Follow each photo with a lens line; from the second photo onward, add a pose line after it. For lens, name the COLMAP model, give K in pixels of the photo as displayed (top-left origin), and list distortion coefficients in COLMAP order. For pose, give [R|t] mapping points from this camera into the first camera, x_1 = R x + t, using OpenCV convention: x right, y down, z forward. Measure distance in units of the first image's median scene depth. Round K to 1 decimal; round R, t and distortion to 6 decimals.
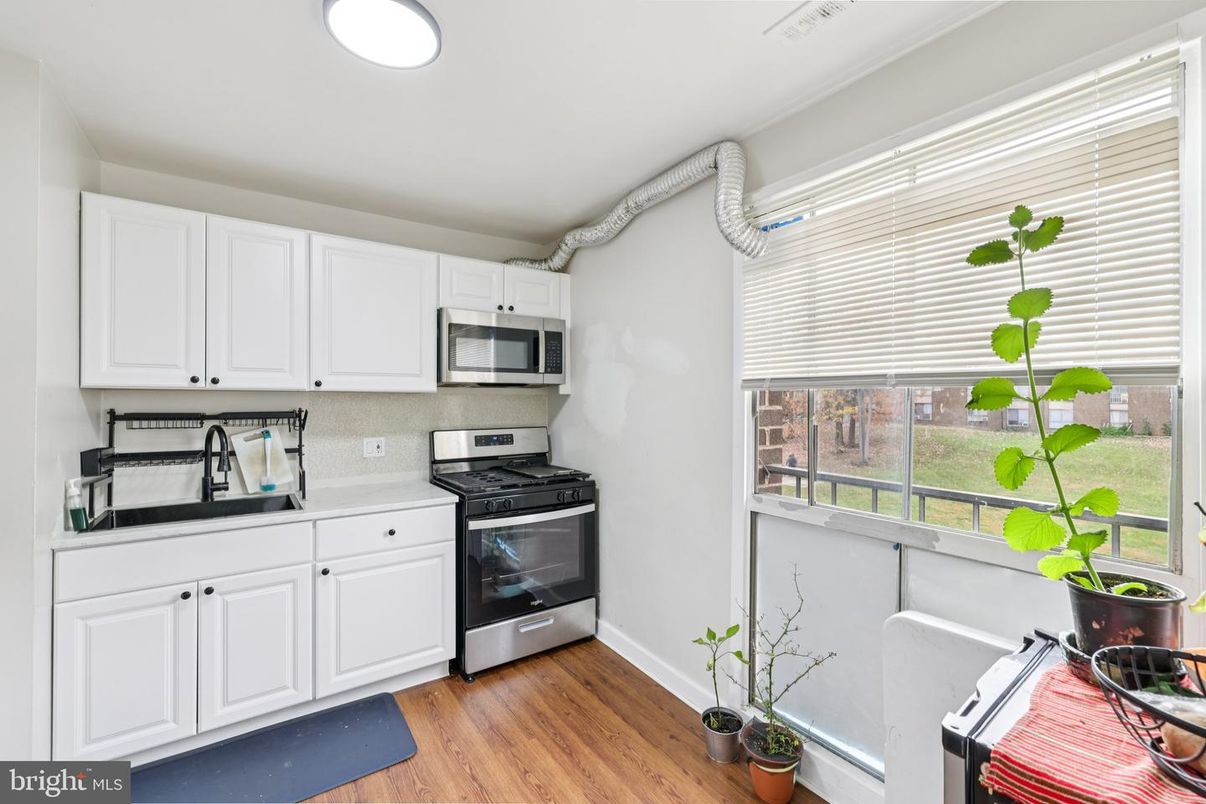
lens RADIAL K [[500.5, 0, 603.0], [0, 500.5, 402.0], [0, 0, 1]] dist [0.000115, -0.000001]
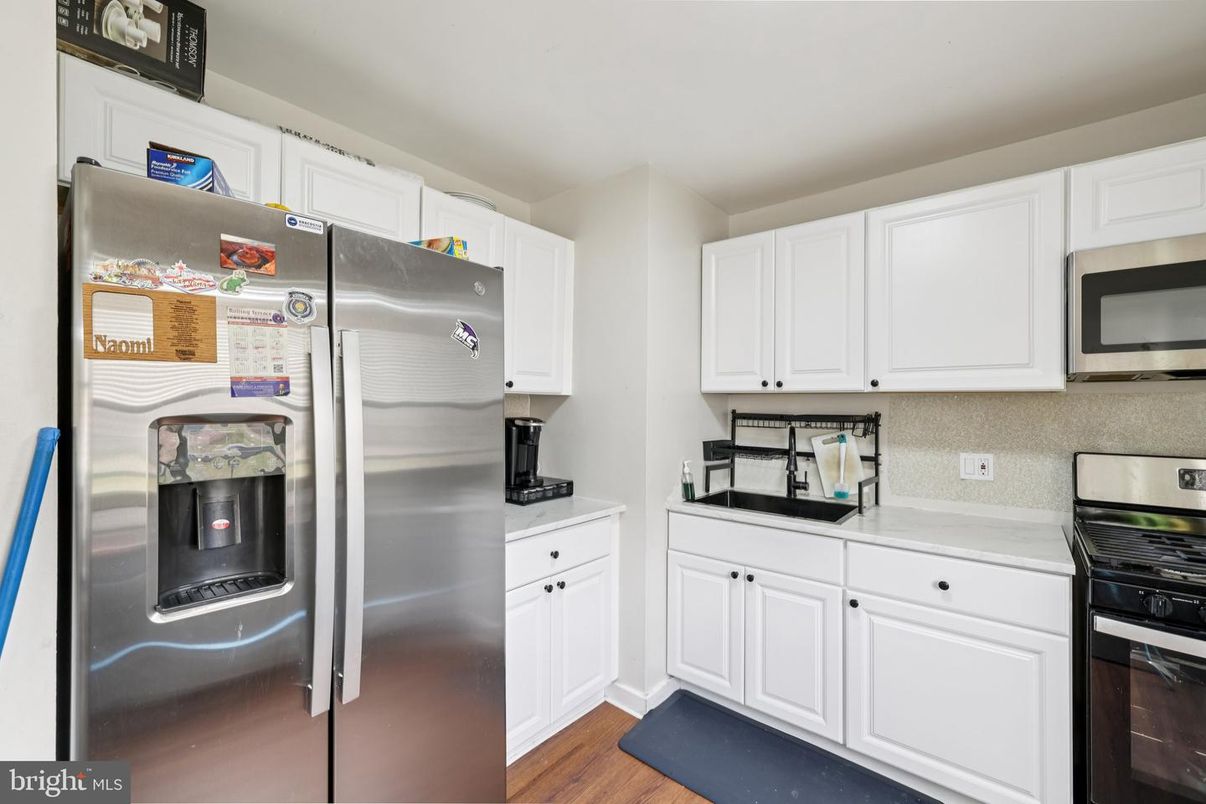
lens RADIAL K [[512.2, 0, 603.0], [0, 512.2, 402.0], [0, 0, 1]] dist [-0.001048, 0.000020]
pose [[0.252674, -0.002346, -0.967549, 0.164022], [-0.008127, 0.999957, -0.004547, 0.003197], [0.967517, 0.009012, 0.252644, 0.328996]]
